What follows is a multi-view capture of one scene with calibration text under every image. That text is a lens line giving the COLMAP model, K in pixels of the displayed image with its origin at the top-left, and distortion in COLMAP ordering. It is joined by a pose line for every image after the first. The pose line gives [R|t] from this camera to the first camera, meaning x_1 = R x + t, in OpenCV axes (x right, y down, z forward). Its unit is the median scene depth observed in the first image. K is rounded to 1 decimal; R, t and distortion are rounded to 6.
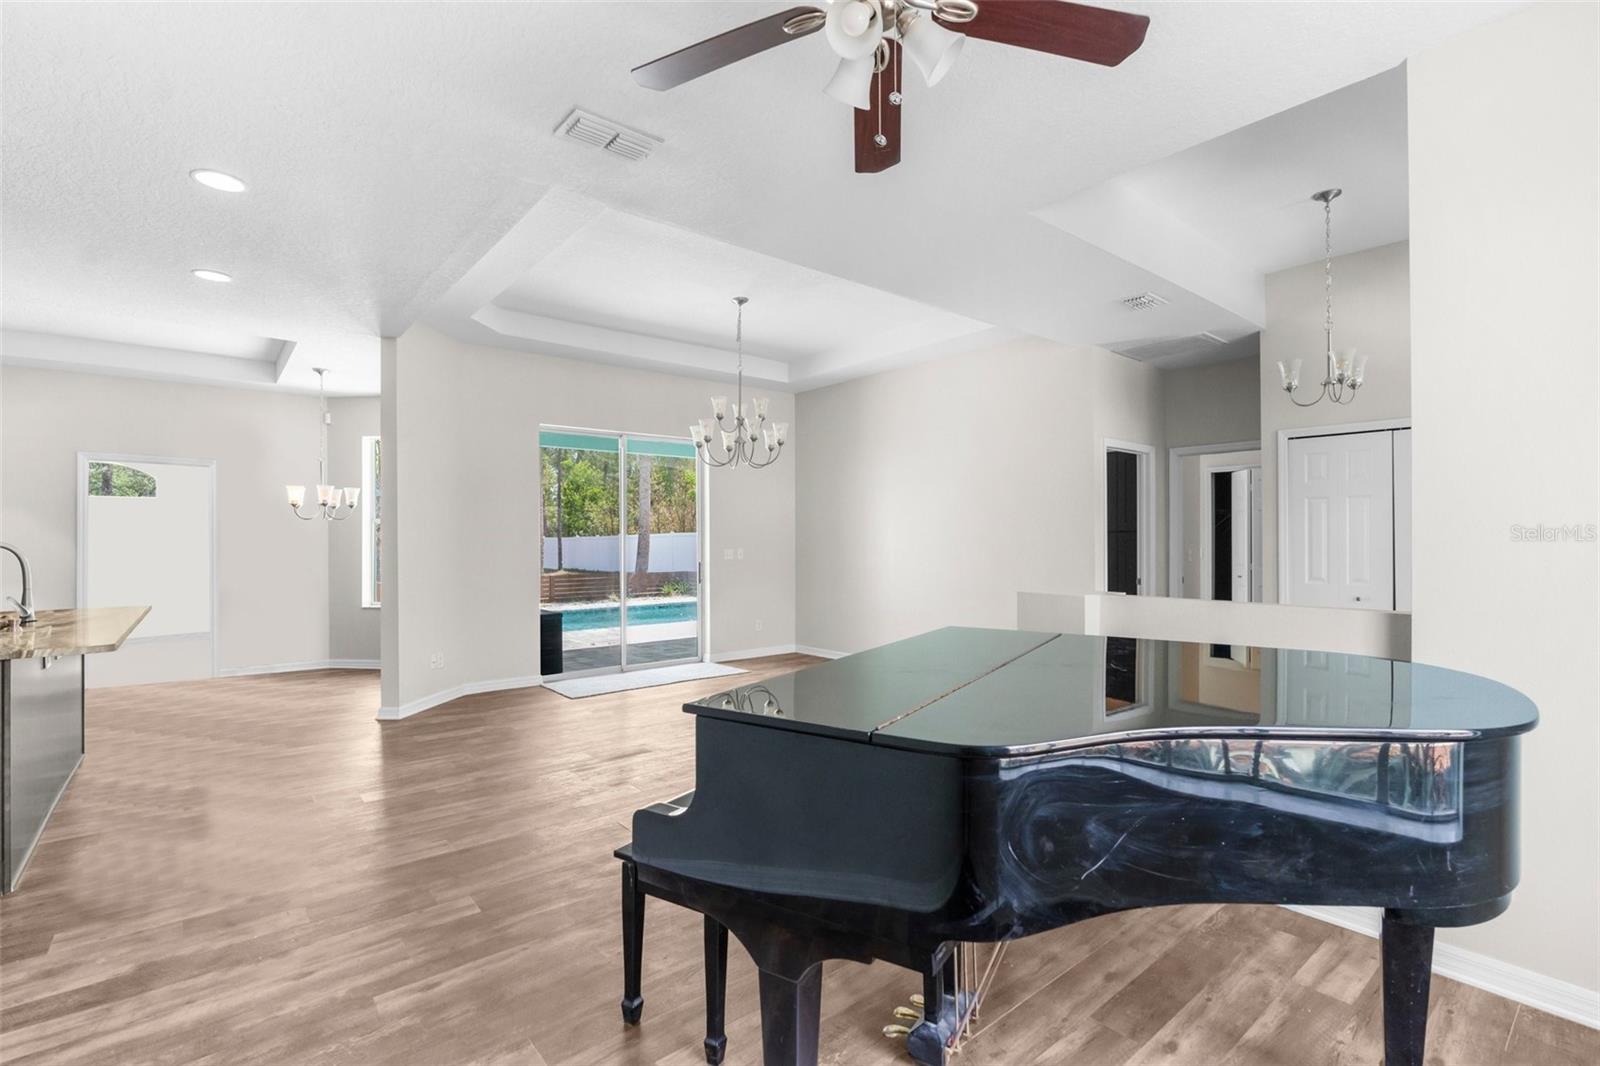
lens RADIAL K [[727.8, 0, 796.0], [0, 727.8, 540.1], [0, 0, 1]] dist [-0.009140, 0.002853]
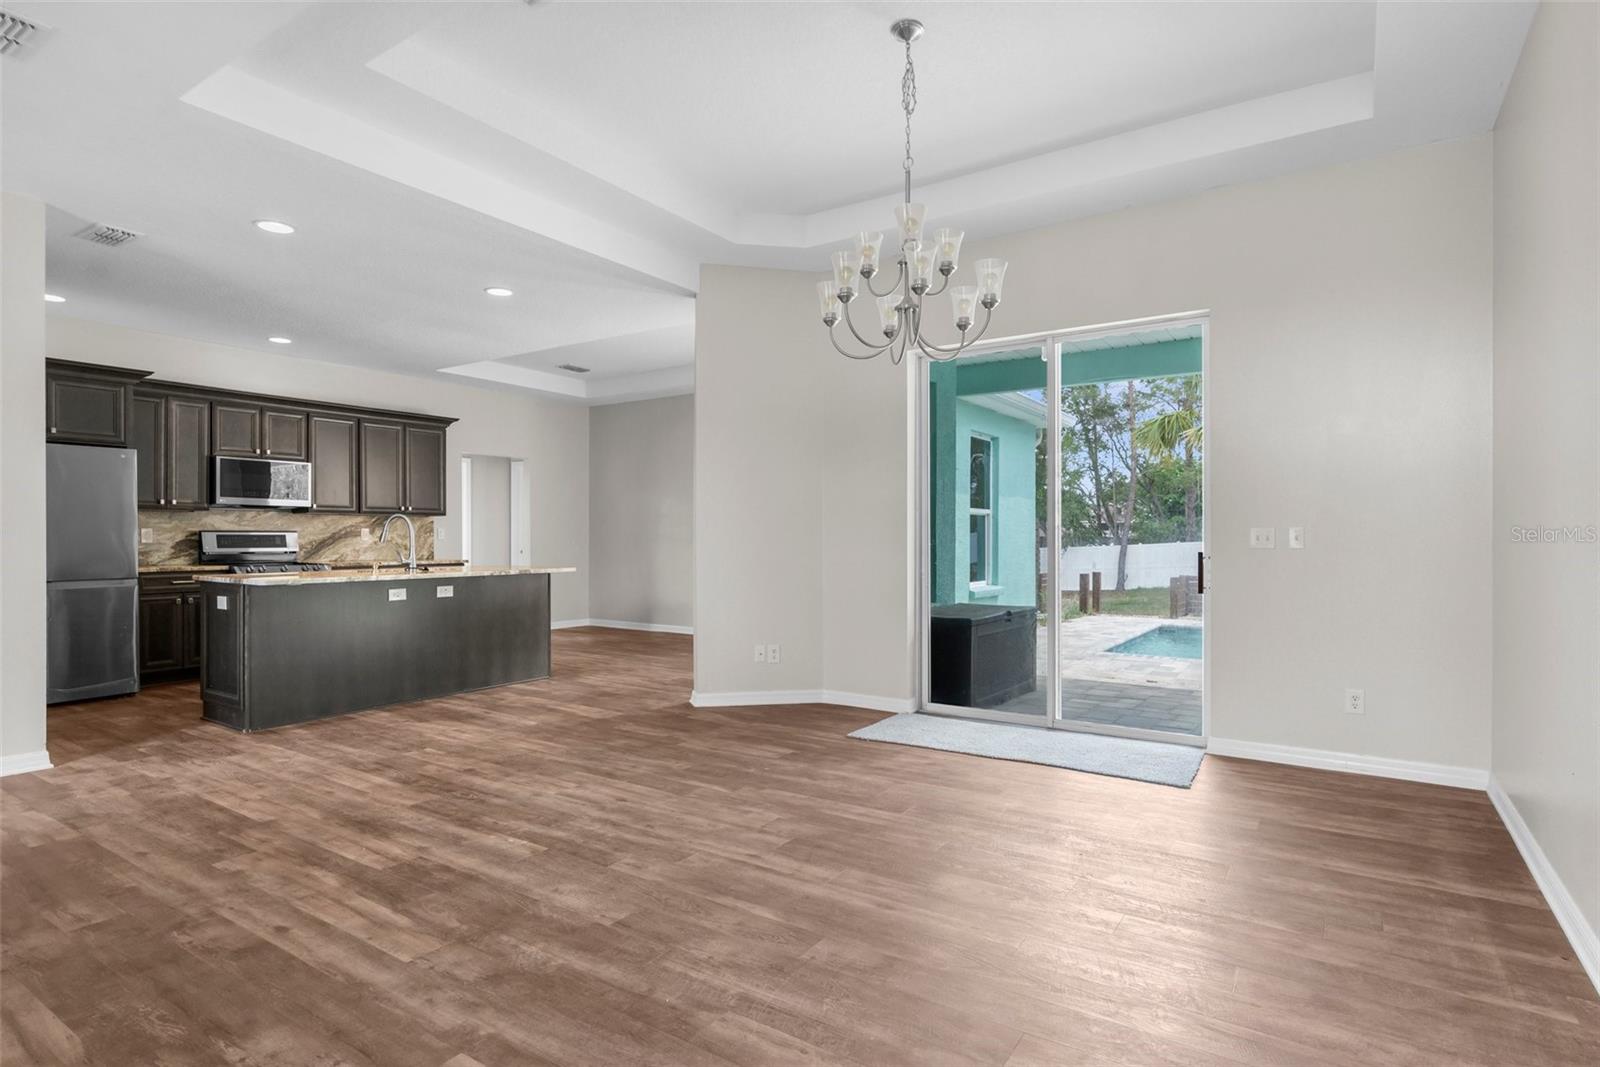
lens RADIAL K [[825.2, 0, 803.7], [0, 825.2, 530.3], [0, 0, 1]] dist [-0.007723, 0.002513]
pose [[0.293595, -0.002859, -0.955926, 0.396429], [-0.001877, 0.999992, -0.003567, 0.021276], [0.955928, 0.002841, 0.293587, 0.660182]]
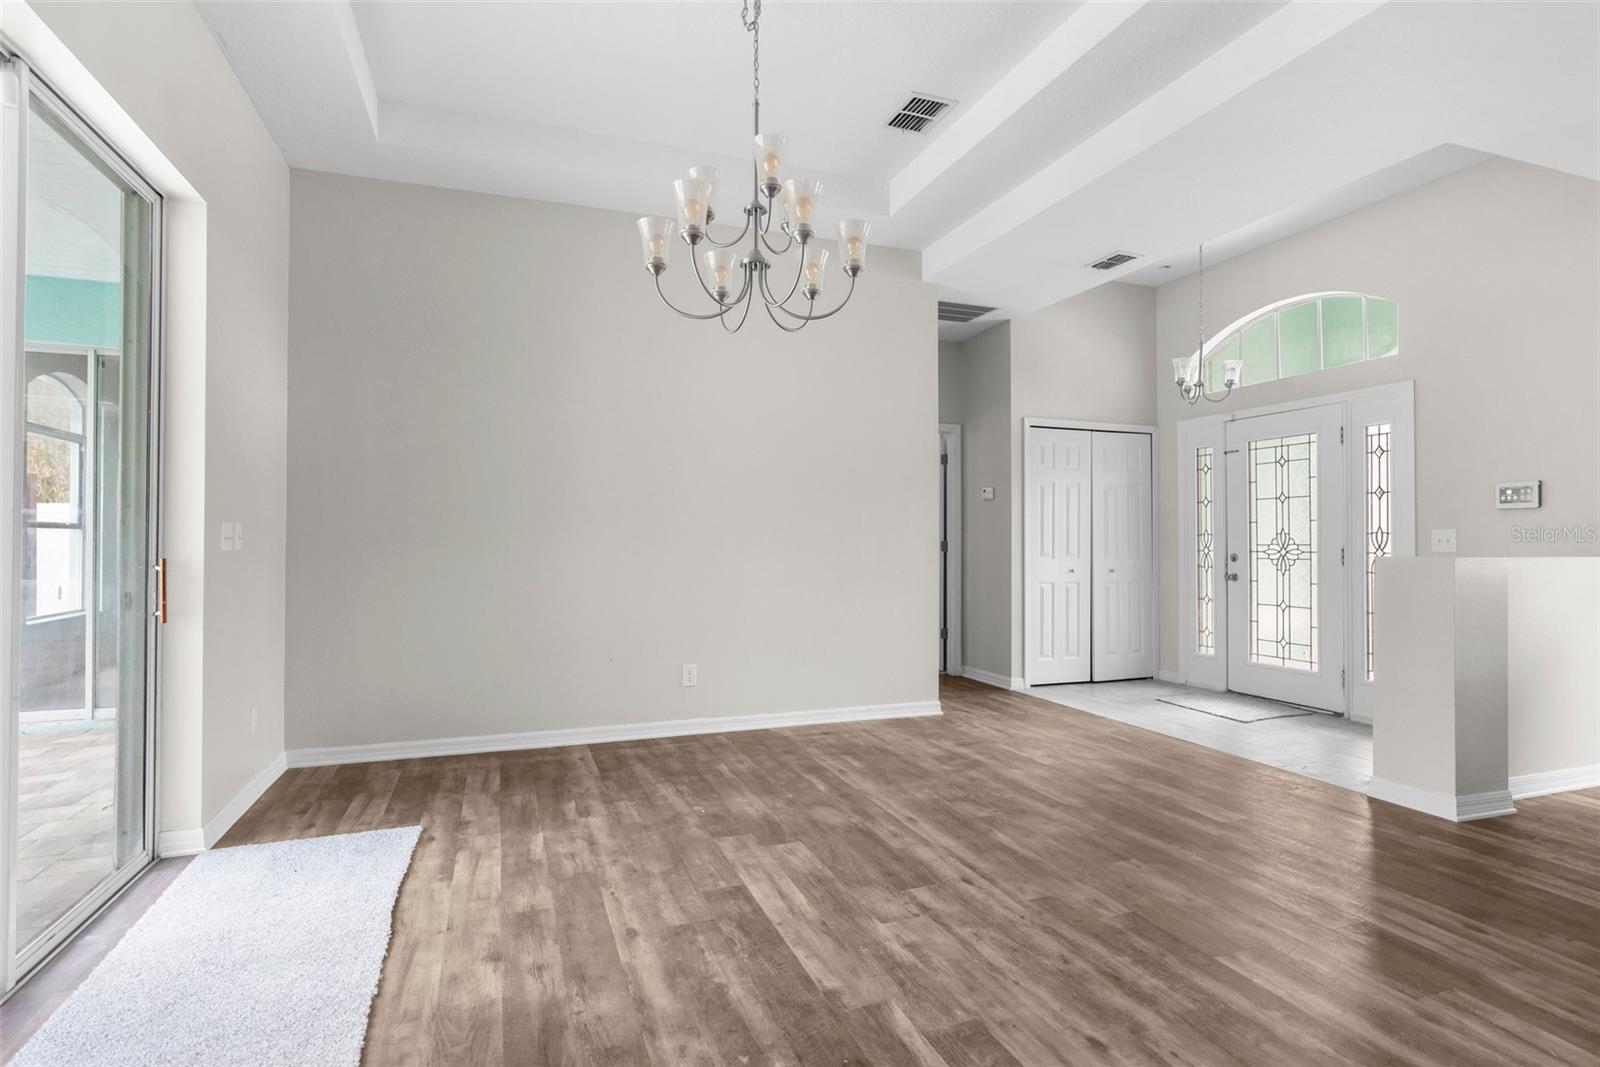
lens RADIAL K [[825.2, 0, 801.5], [0, 825.2, 527.9], [0, 0, 1]] dist [-0.007723, 0.002513]
pose [[0.328822, 0.018021, 0.944220, -0.456819], [-0.002653, 0.999832, -0.018159, 0.027241], [-0.944388, 0.003466, 0.328814, 0.707709]]
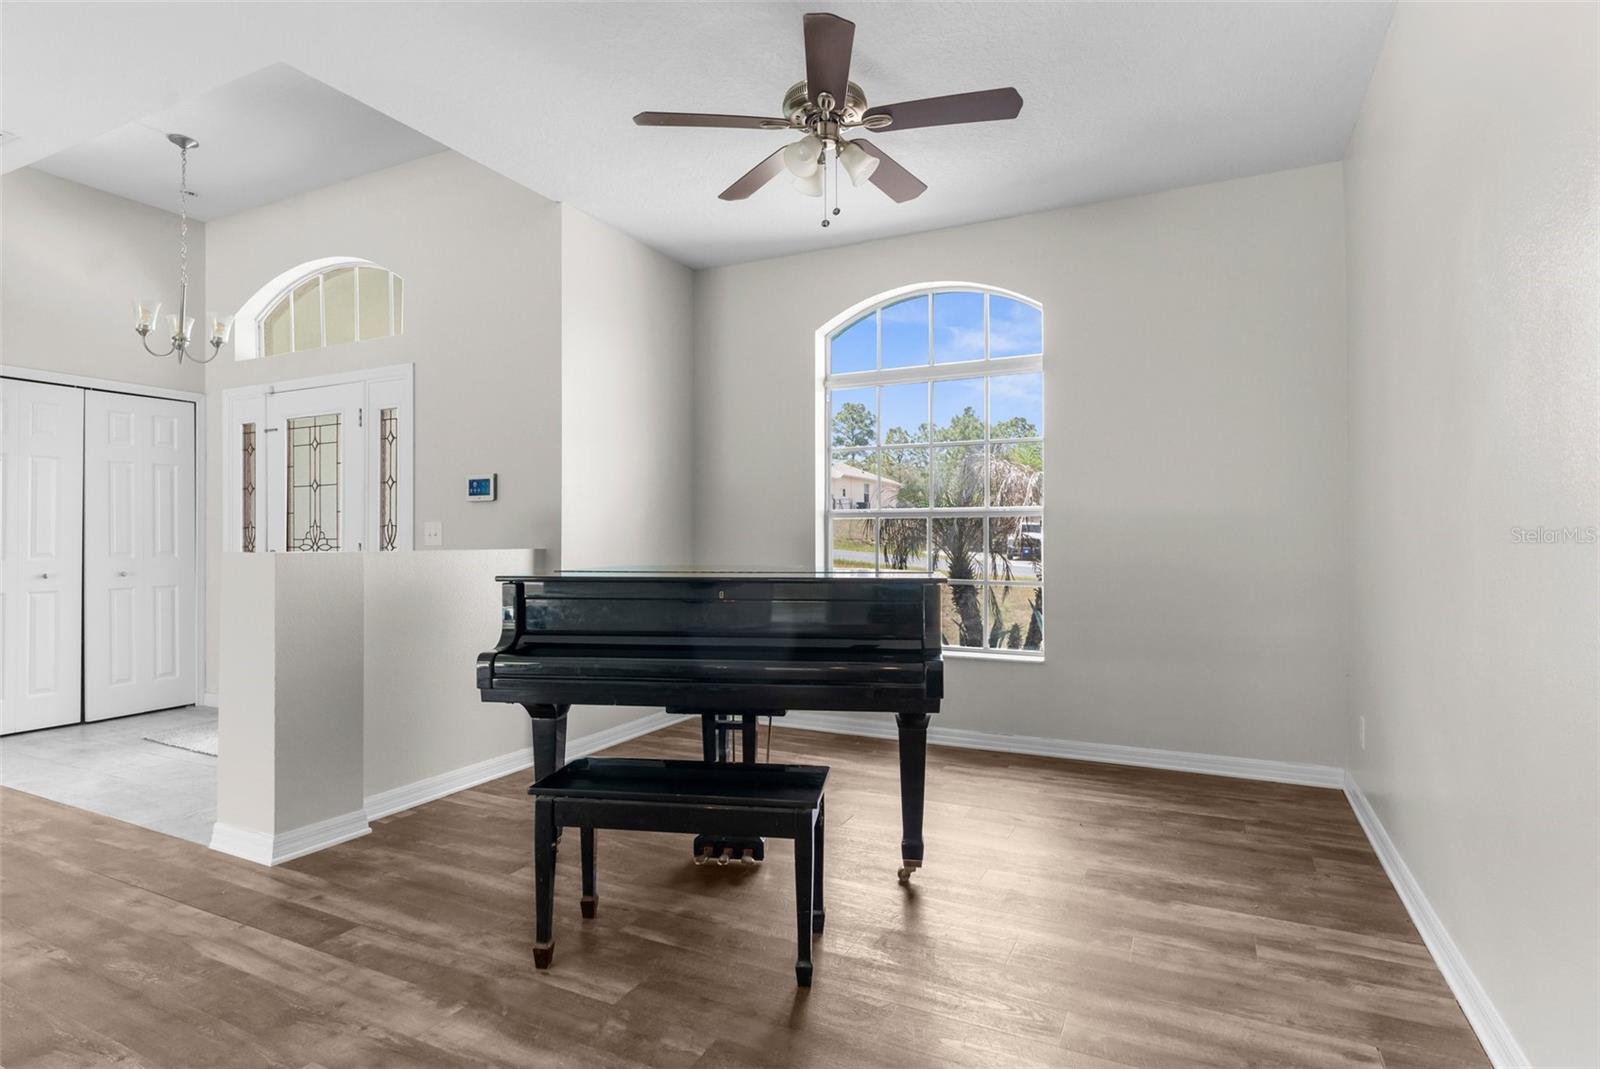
lens RADIAL K [[825.2, 0, 794.4], [0, 825.2, 529.8], [0, 0, 1]] dist [-0.007723, 0.002513]
pose [[-0.409239, 0.011457, 0.912356, -0.346697], [0.002715, 0.999932, -0.011339, 0.029076], [-0.912423, -0.002163, -0.409242, 0.424594]]
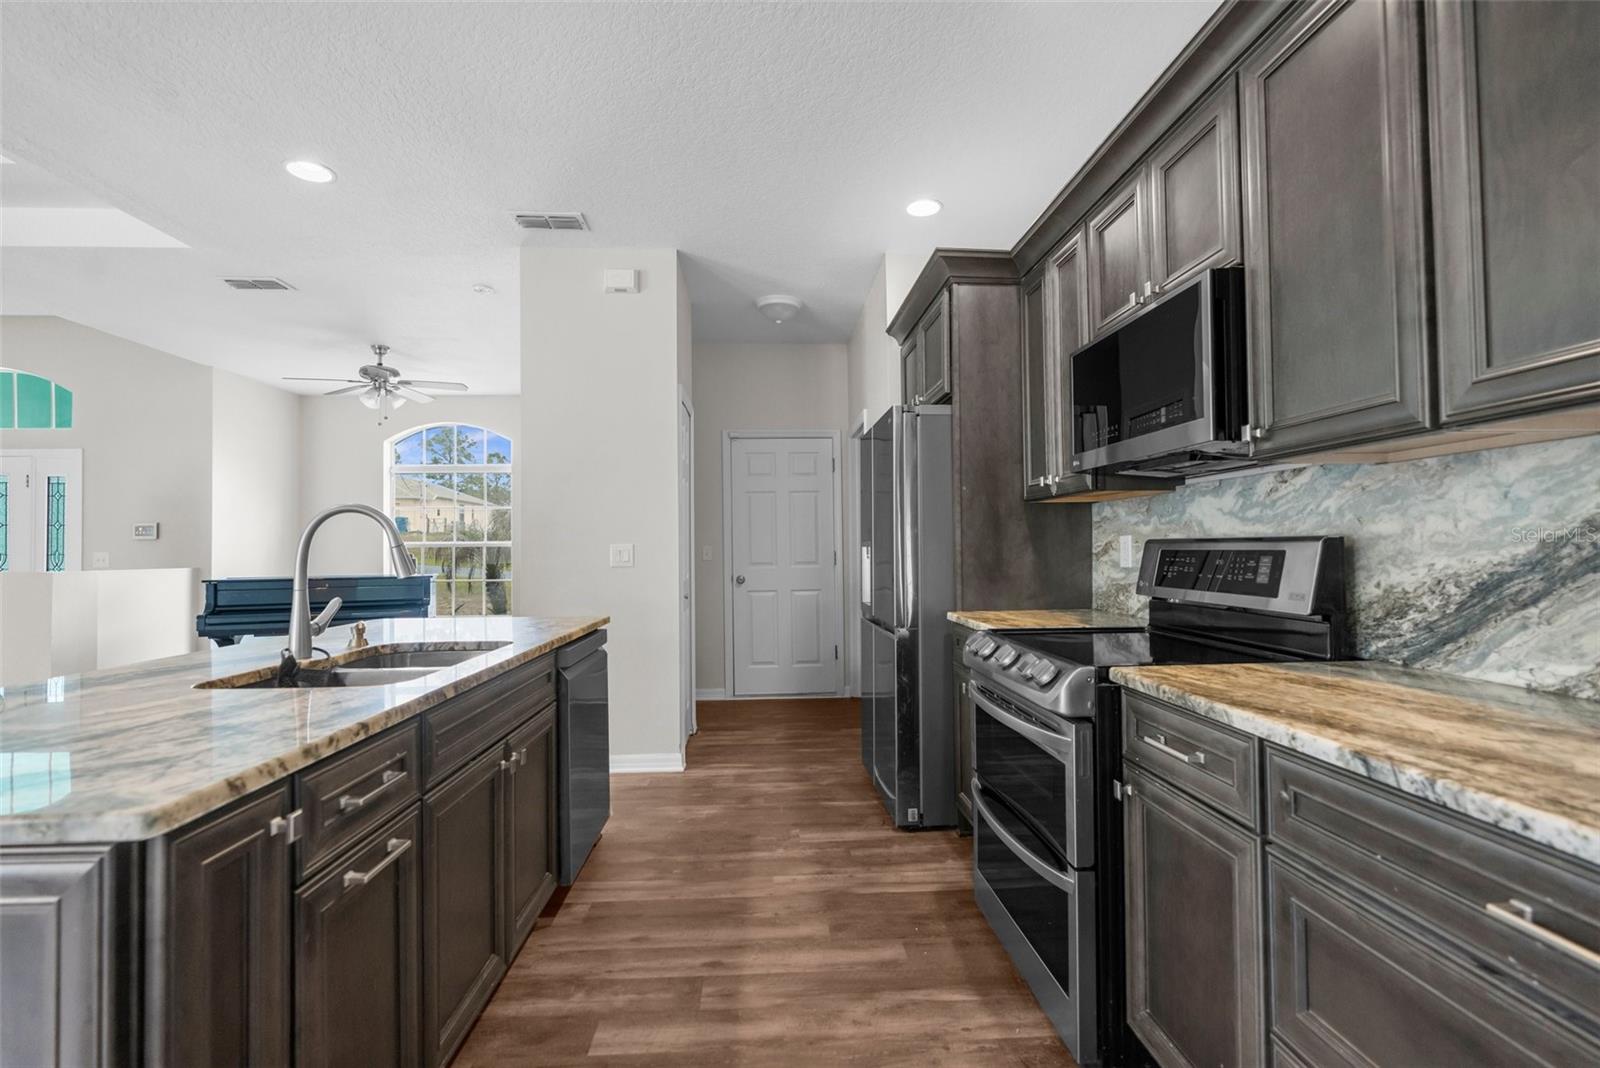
lens RADIAL K [[727.8, 0, 800.6], [0, 727.8, 531.0], [0, 0, 1]] dist [-0.009140, 0.002853]
pose [[-0.805536, 0.025445, 0.592000, -0.877507], [0.013540, 0.999607, -0.024541, 0.021913], [-0.592392, -0.011754, -0.805564, 0.633908]]
